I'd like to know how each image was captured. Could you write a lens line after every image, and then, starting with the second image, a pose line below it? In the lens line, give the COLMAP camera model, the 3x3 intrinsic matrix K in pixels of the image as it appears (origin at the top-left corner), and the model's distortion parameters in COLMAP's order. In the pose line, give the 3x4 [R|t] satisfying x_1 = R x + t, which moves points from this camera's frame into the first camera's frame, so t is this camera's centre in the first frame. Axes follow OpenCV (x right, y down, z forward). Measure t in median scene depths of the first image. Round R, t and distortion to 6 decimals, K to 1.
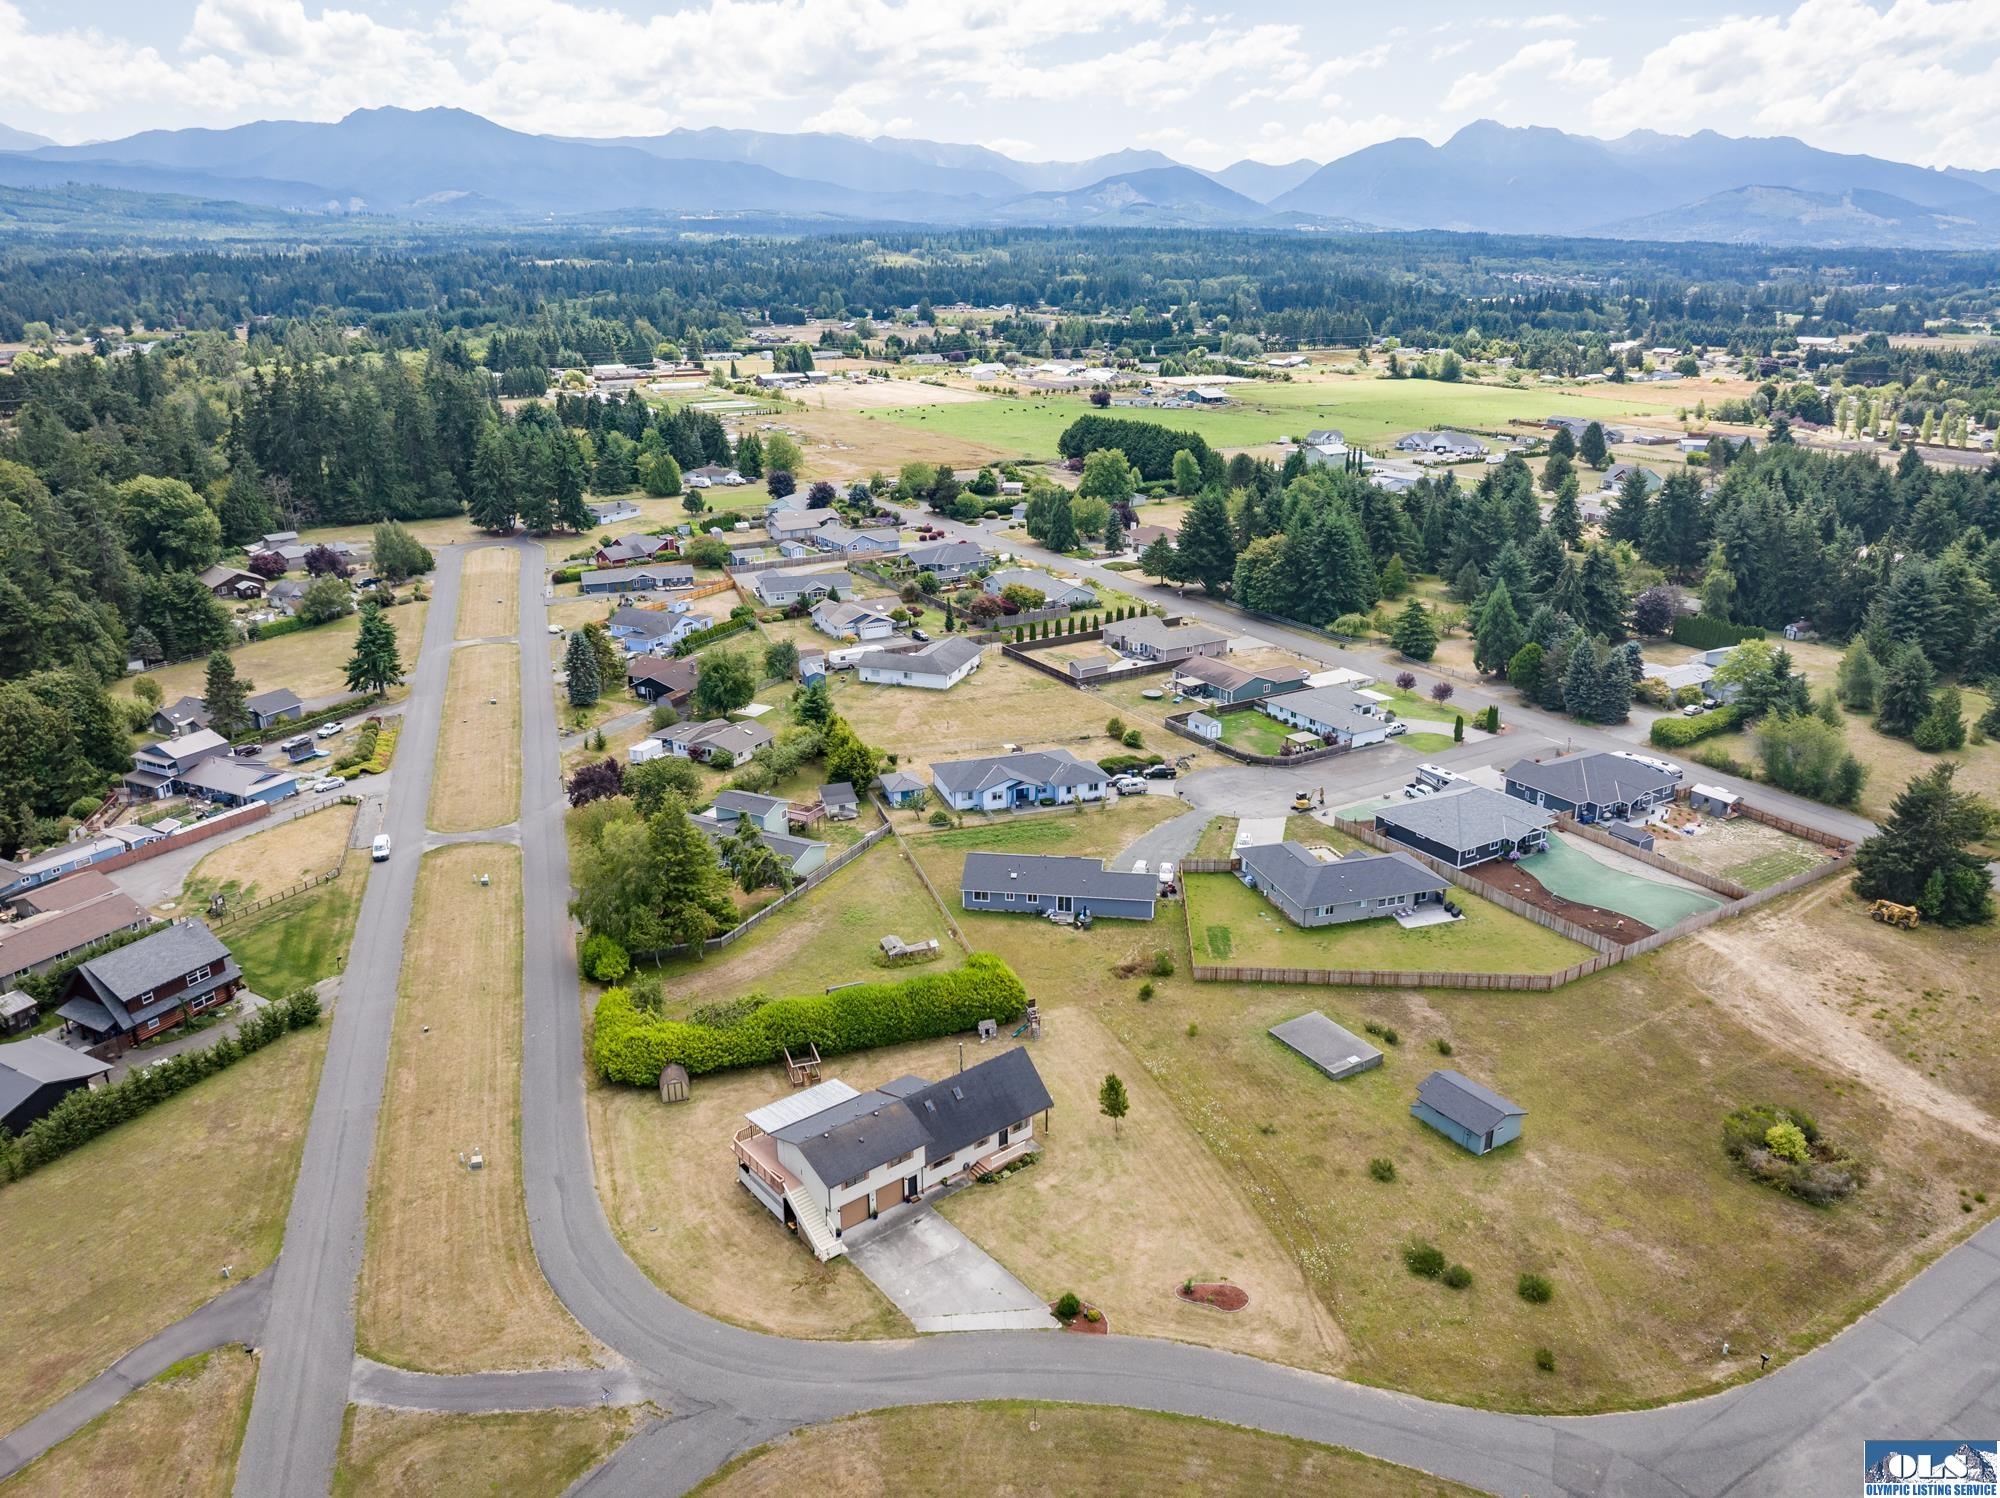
lens RADIAL K [[1409.8, 0, 1012.7], [0, 1409.8, 737.7], [0, 0, 1]] dist [-0.035048, -0.000171]
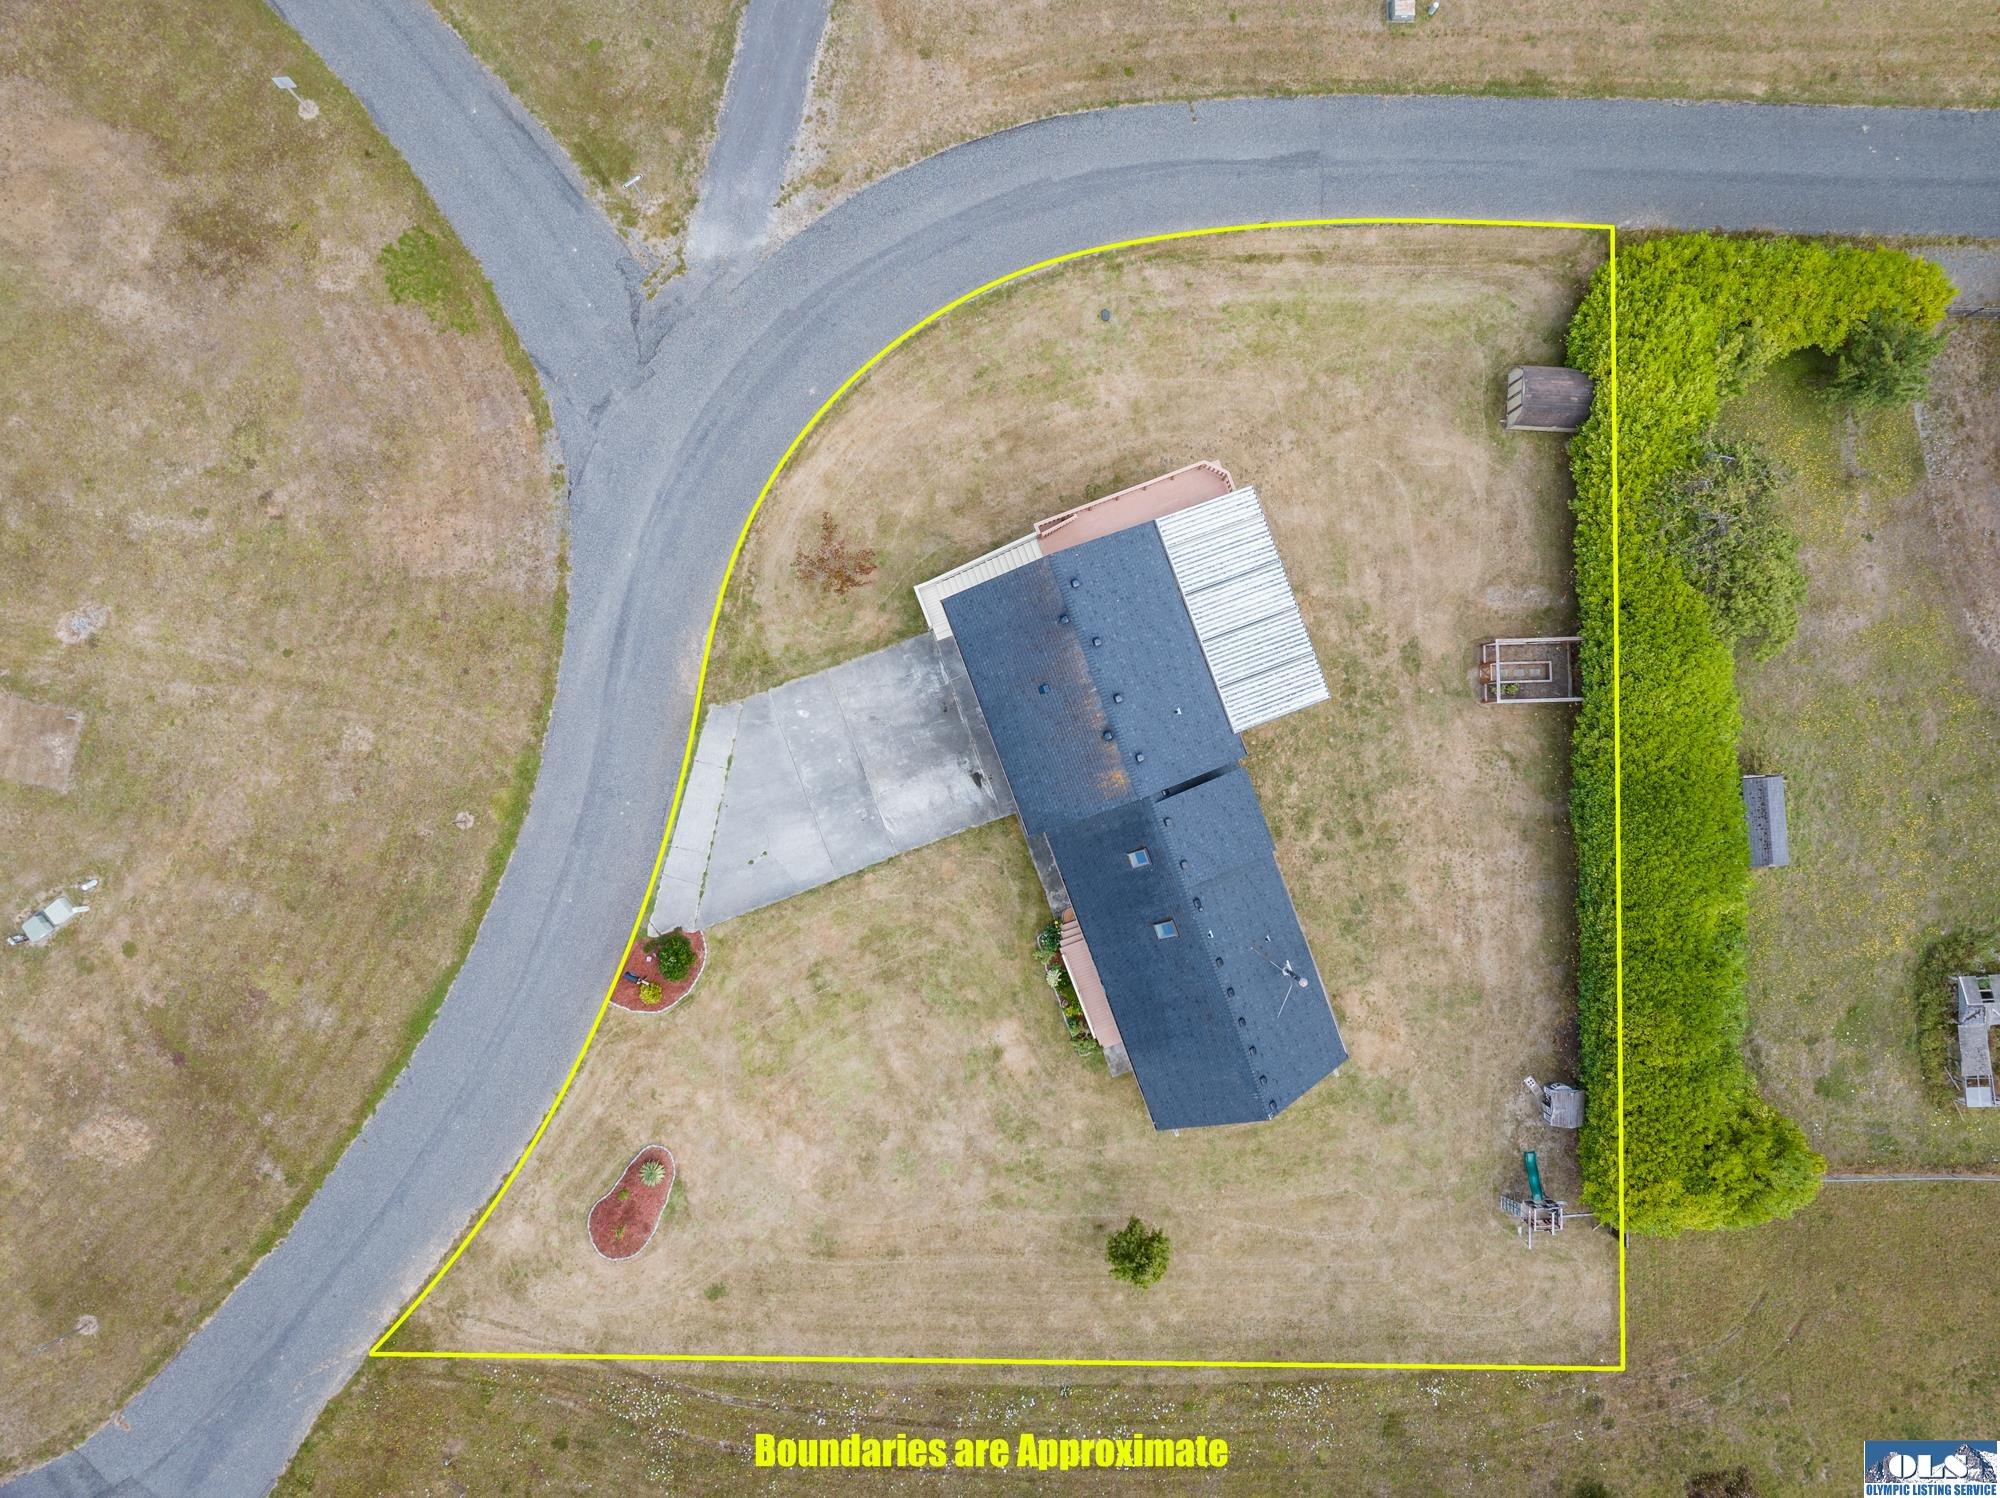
lens RADIAL K [[1409.8, 0, 1012.7], [0, 1409.8, 737.7], [0, 0, 1]] dist [-0.035048, -0.000171]
pose [[-0.325566, 0.945519, -0.000422, -0.042792], [-0.302750, -0.103821, 0.947398, -0.085501], [0.895740, 0.308568, 0.320056, 0.408804]]
